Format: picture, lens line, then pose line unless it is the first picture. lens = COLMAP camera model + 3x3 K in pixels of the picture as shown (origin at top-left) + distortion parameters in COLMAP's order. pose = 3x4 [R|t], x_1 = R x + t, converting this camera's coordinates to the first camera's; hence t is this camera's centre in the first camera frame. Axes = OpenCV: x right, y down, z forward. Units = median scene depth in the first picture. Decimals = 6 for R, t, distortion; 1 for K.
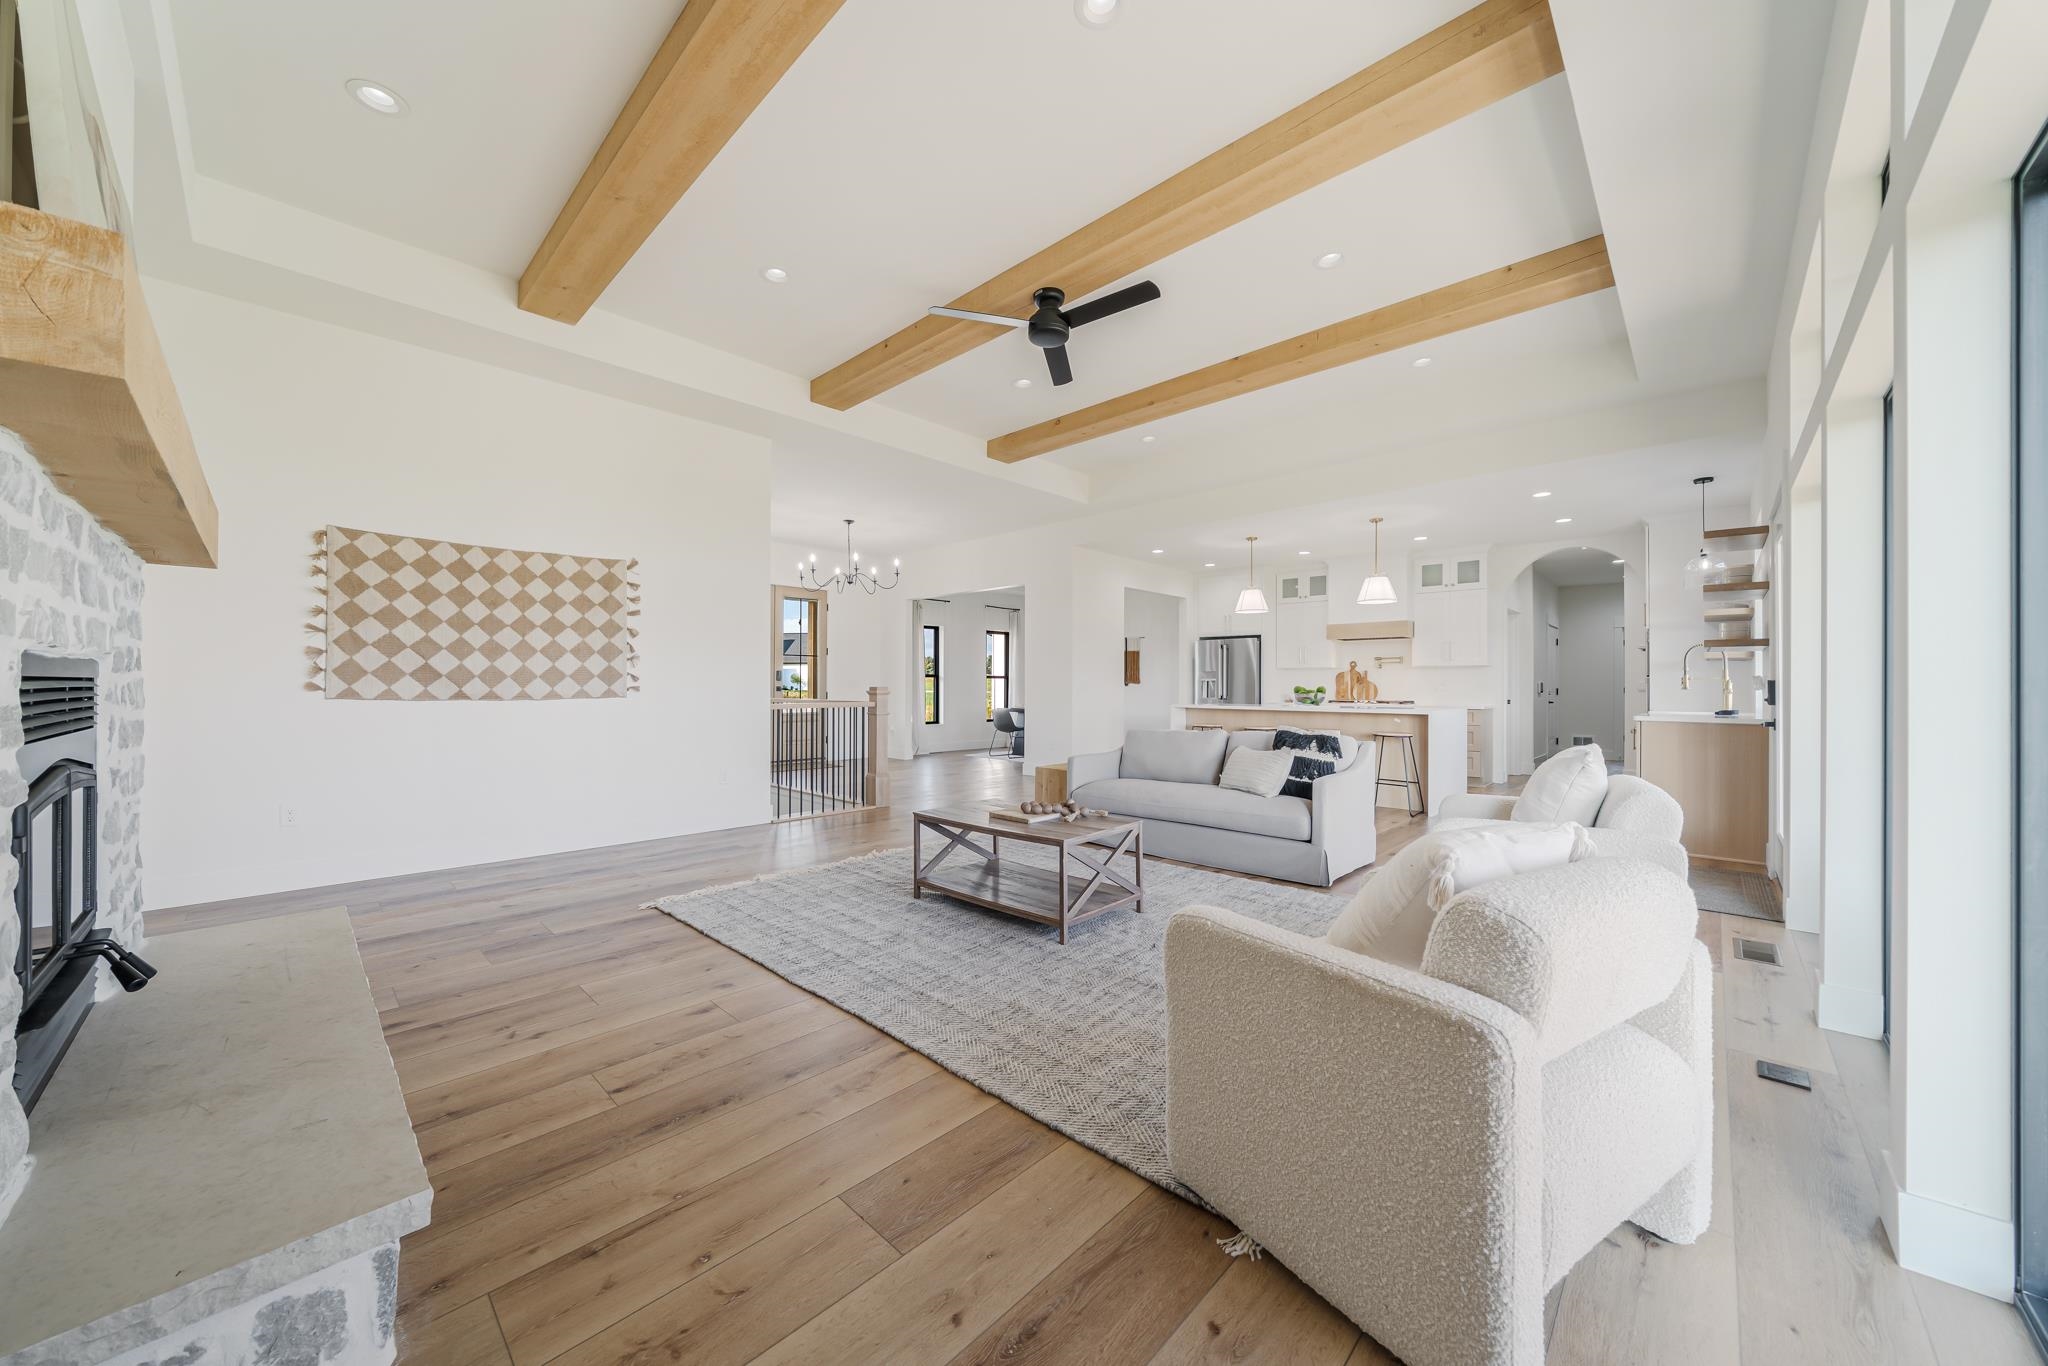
lens RADIAL K [[720.6, 0, 1015.5], [0, 720.6, 683.9], [0, 0, 1]] dist [-0.003954, 0.000090]
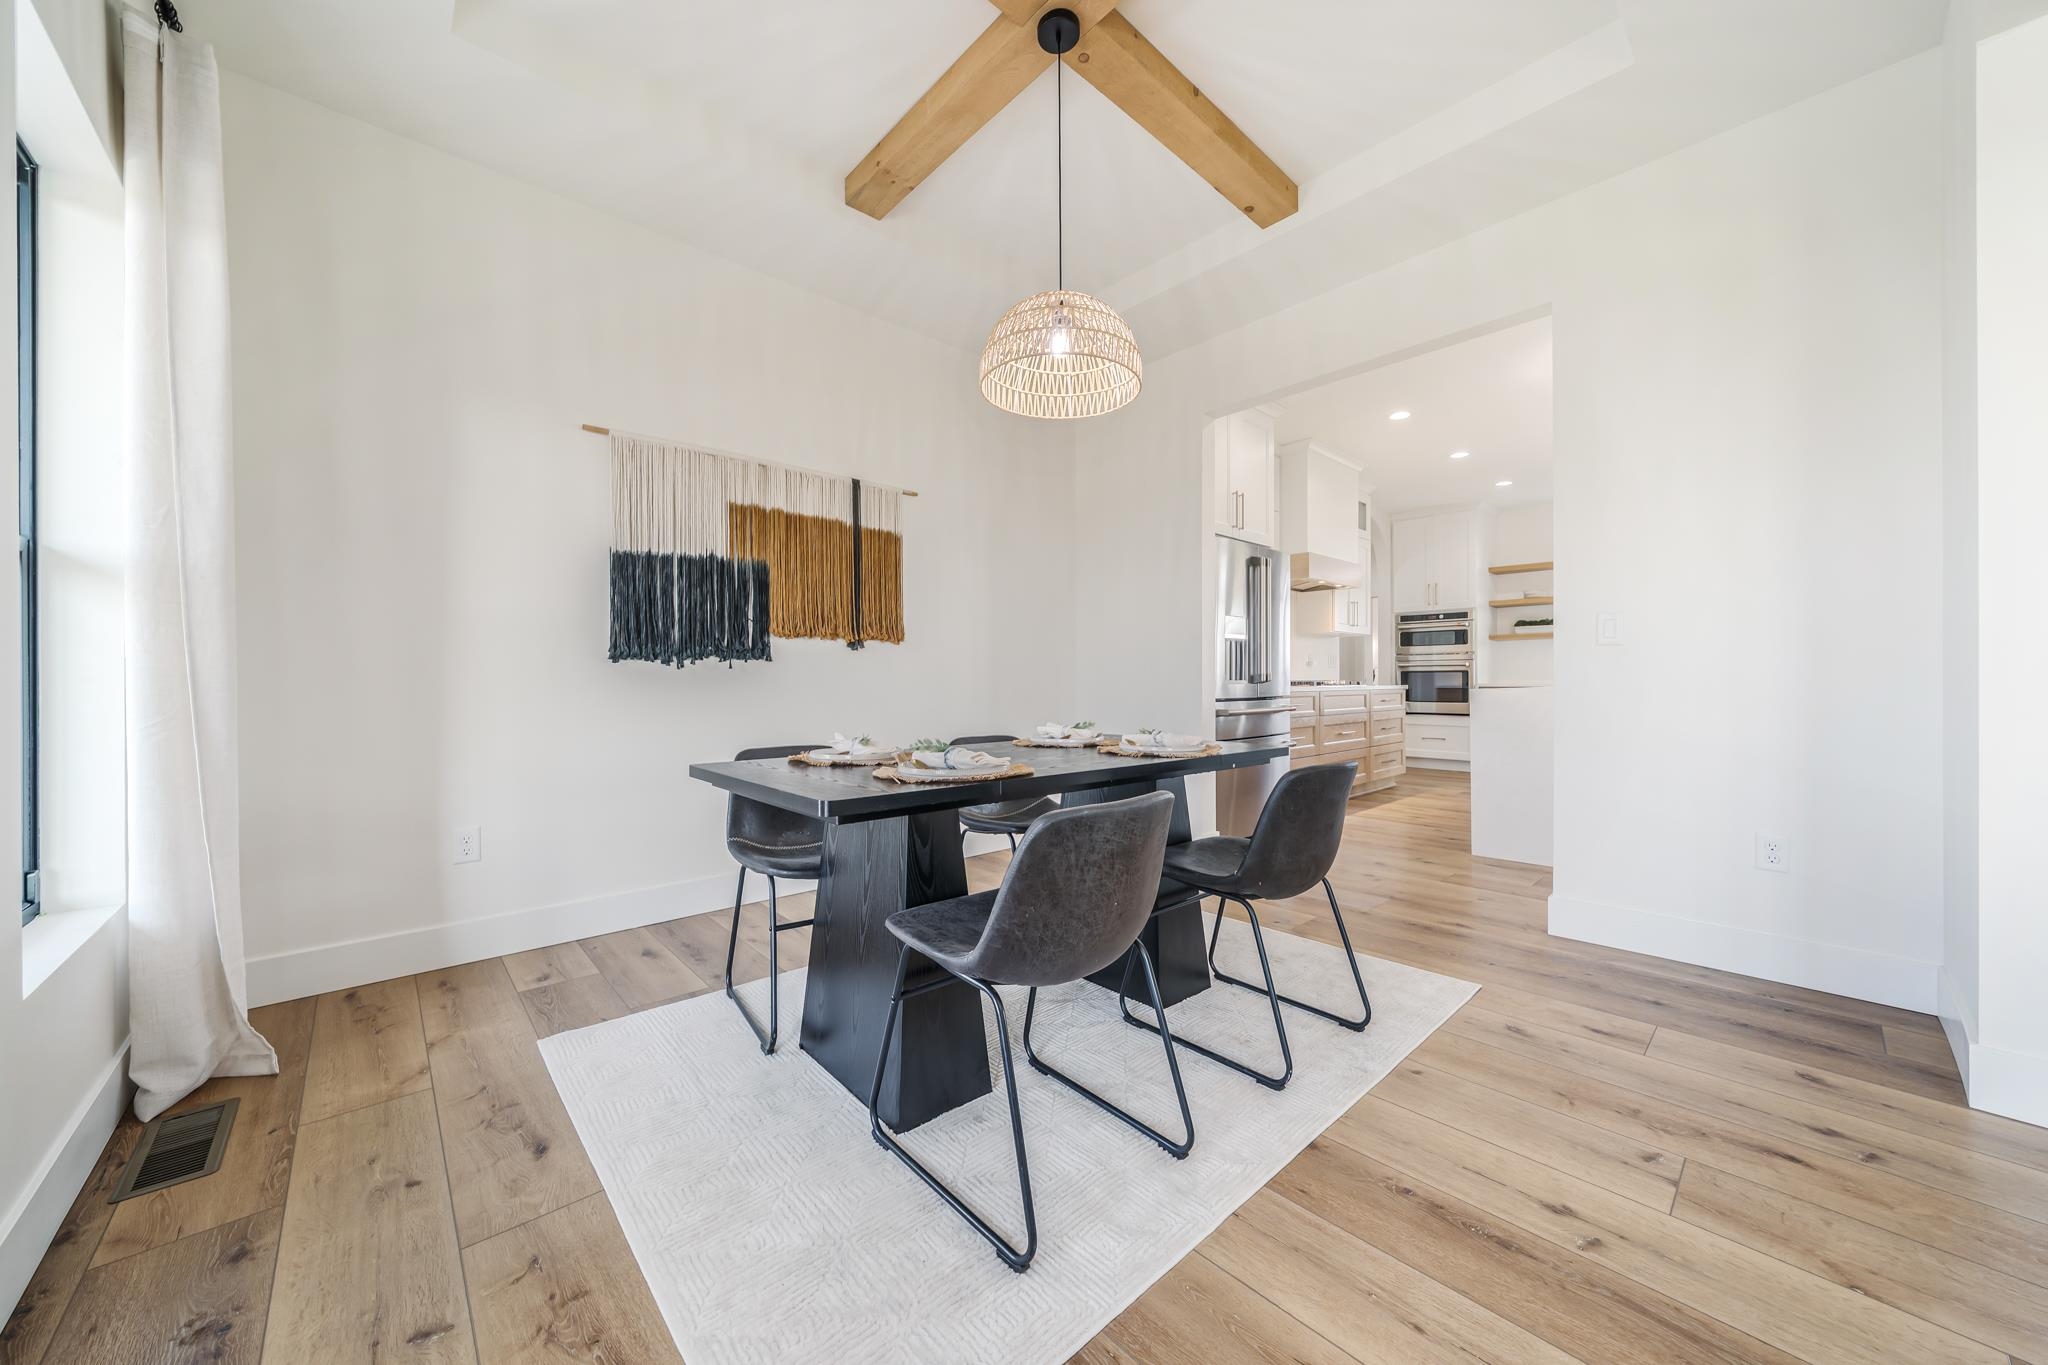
lens RADIAL K [[718.4, 0, 998.5], [0, 718.4, 679.6], [0, 0, 1]] dist [-0.002292, -0.000100]
pose [[0.074805, -0.002905, 0.997194, -0.210775], [0.000321, 0.999996, 0.002889, 0.024445], [-0.997198, 0.000104, 0.074806, 1.572717]]
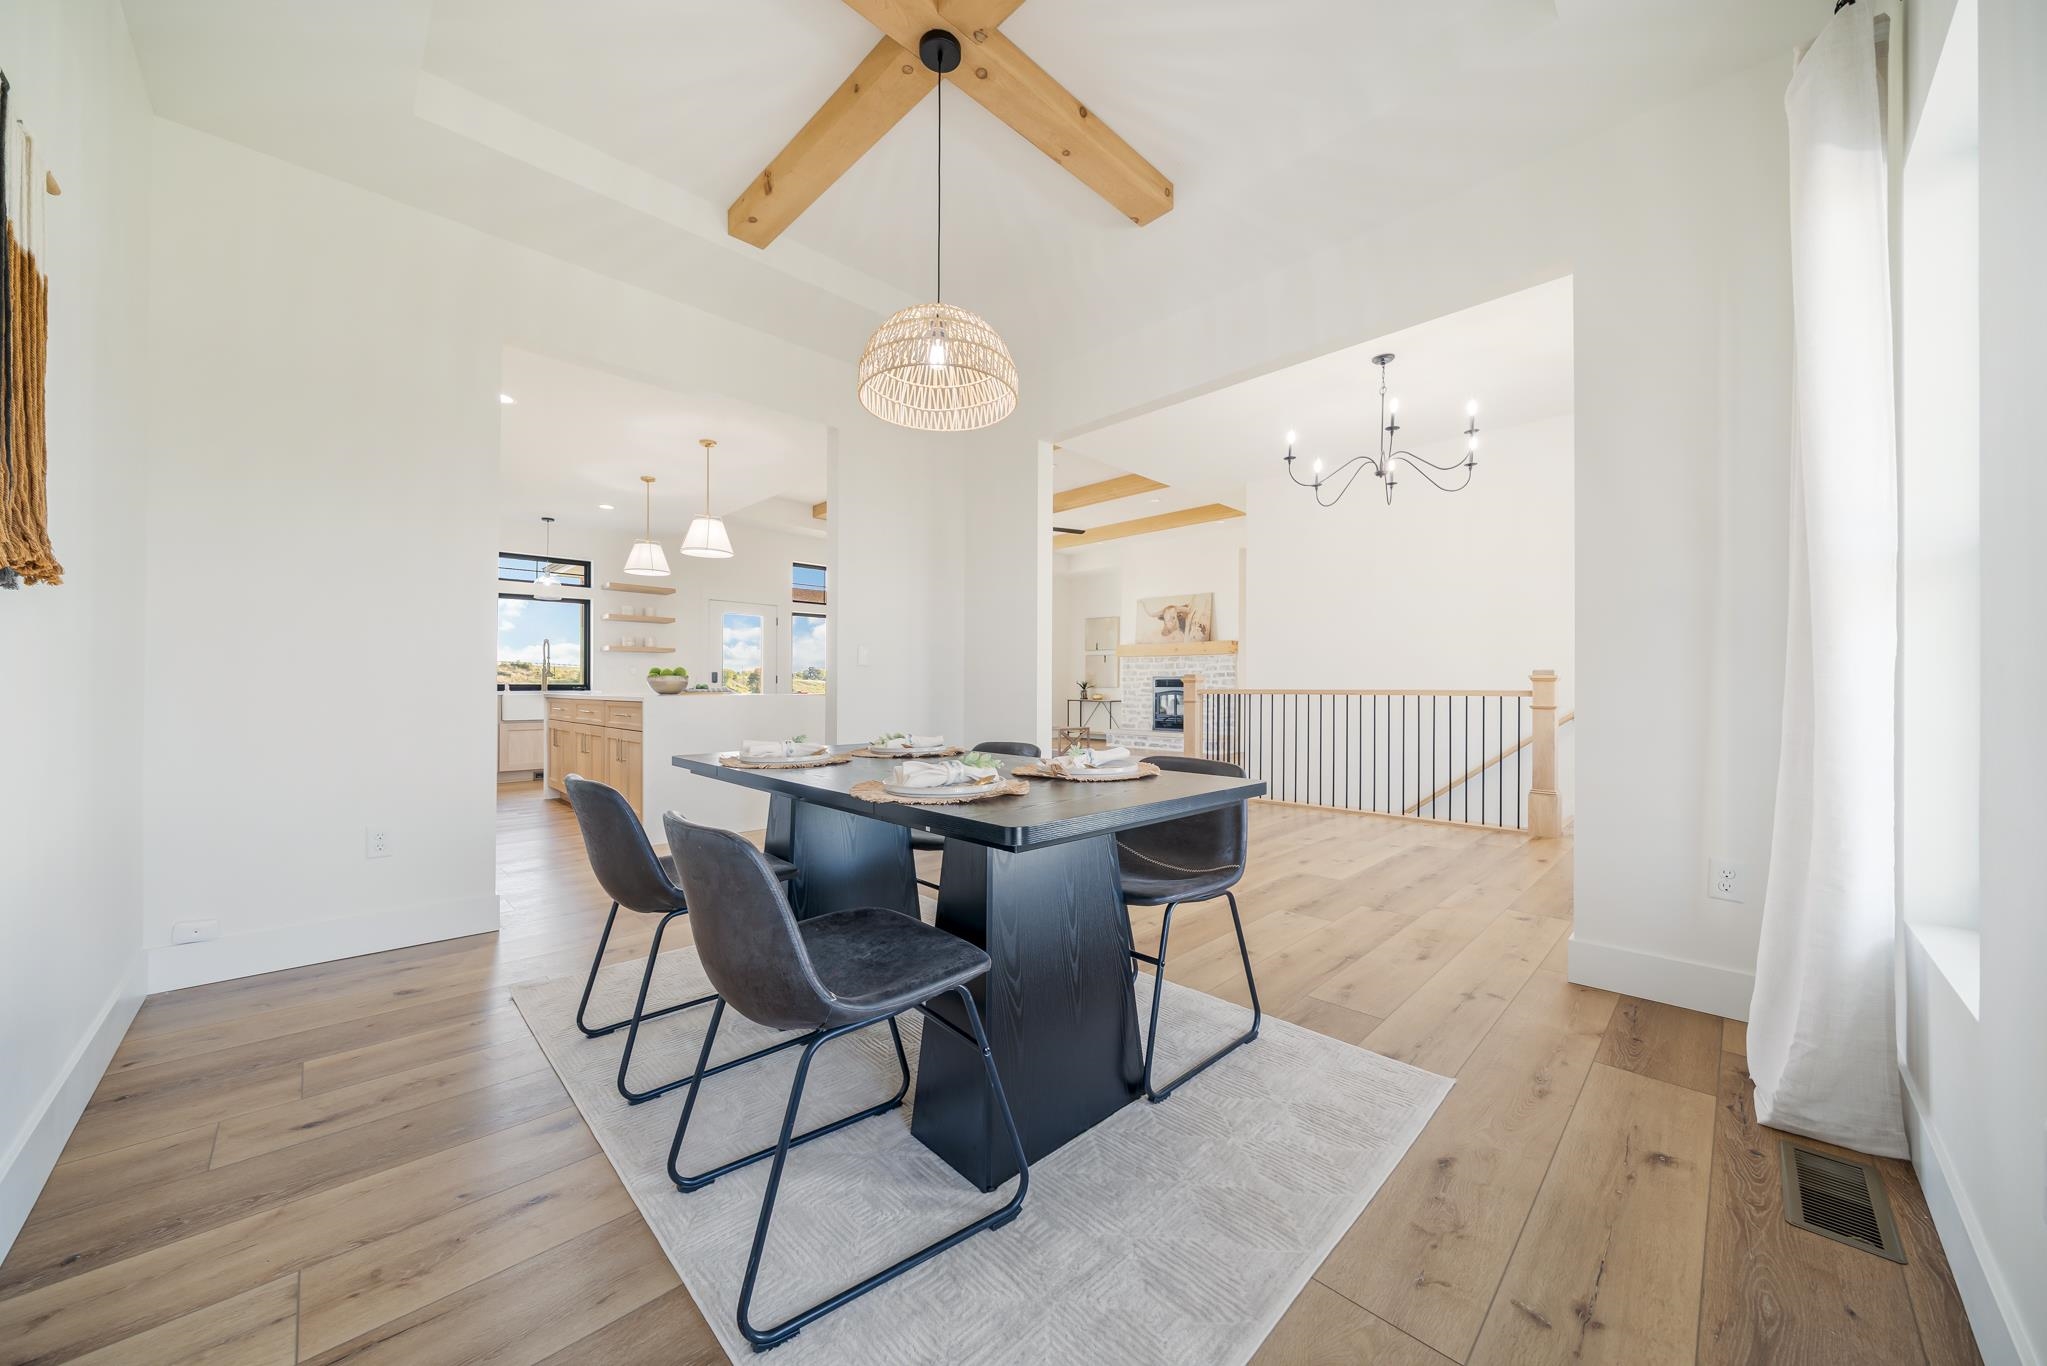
lens RADIAL K [[720.2, 0, 1015.0], [0, 720.2, 683.9], [0, 0, 1]] dist [-0.003954, 0.000090]
pose [[-0.999640, -0.006851, 0.025958, 0.031774], [-0.007079, 0.999937, -0.008695, 0.025325], [-0.025896, -0.008875, -0.999625, 1.855018]]
